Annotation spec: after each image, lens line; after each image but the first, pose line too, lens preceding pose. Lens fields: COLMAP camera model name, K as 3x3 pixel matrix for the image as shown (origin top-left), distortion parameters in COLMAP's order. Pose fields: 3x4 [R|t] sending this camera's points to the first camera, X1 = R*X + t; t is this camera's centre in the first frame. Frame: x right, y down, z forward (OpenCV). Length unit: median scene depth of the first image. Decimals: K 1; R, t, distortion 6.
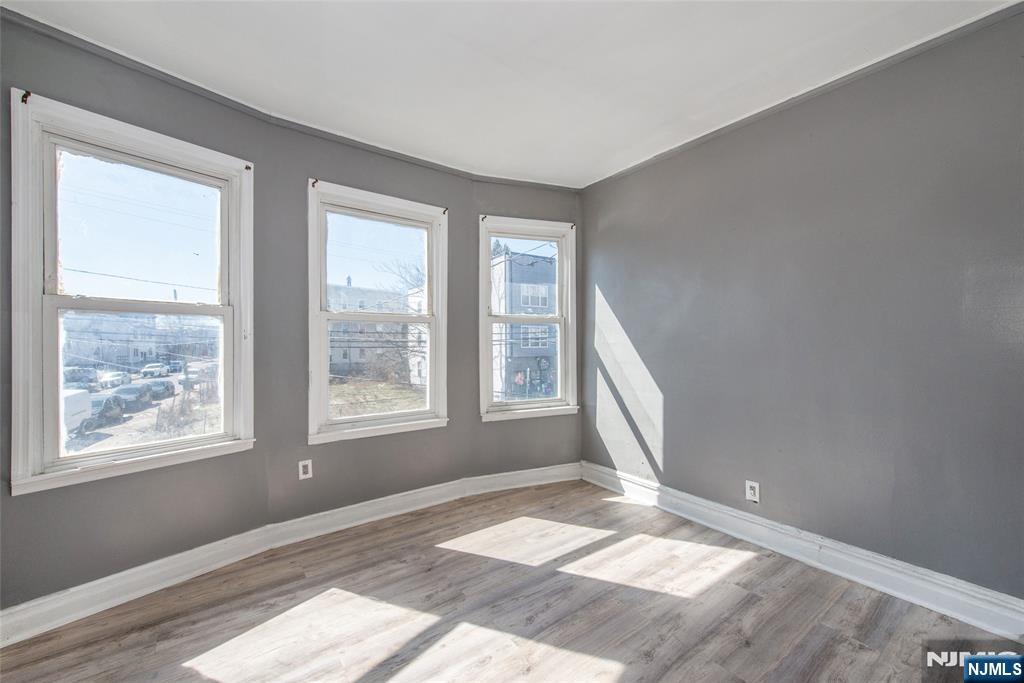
lens RADIAL K [[436.5, 0, 511.5], [0, 436.5, 339.0], [0, 0, 1]] dist [0.016302, -0.005316]
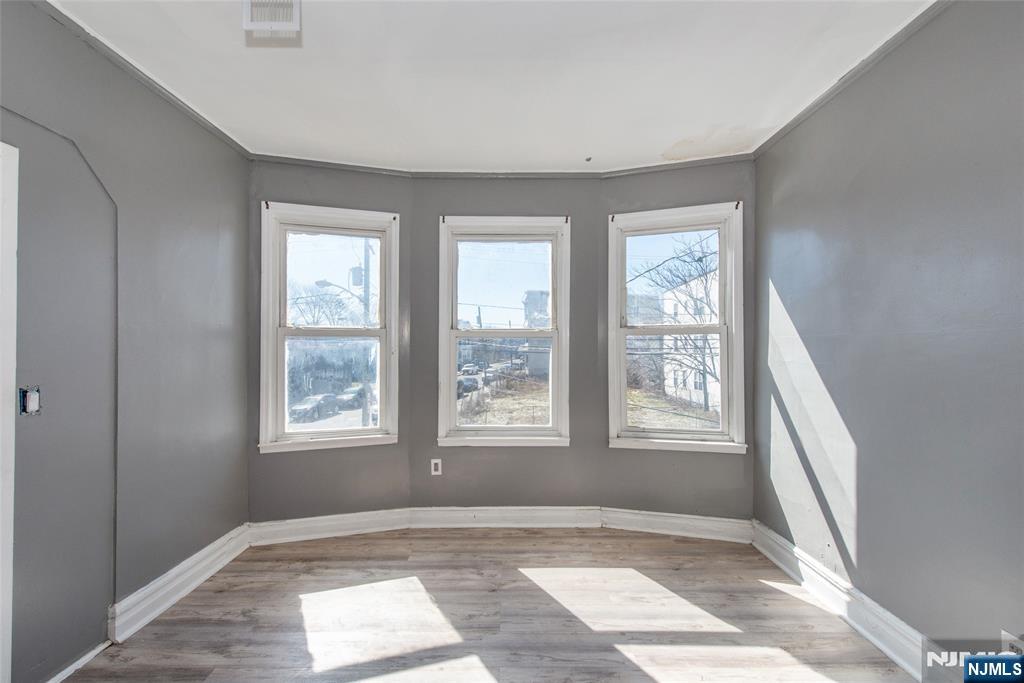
lens RADIAL K [[436.5, 0, 510.9], [0, 436.5, 340.7], [0, 0, 1]] dist [0.016302, -0.005316]
pose [[0.781769, -0.015101, -0.623385, 0.405876], [0.004039, 0.999808, -0.019154, -0.013025], [0.623555, 0.012456, 0.781680, 0.216711]]
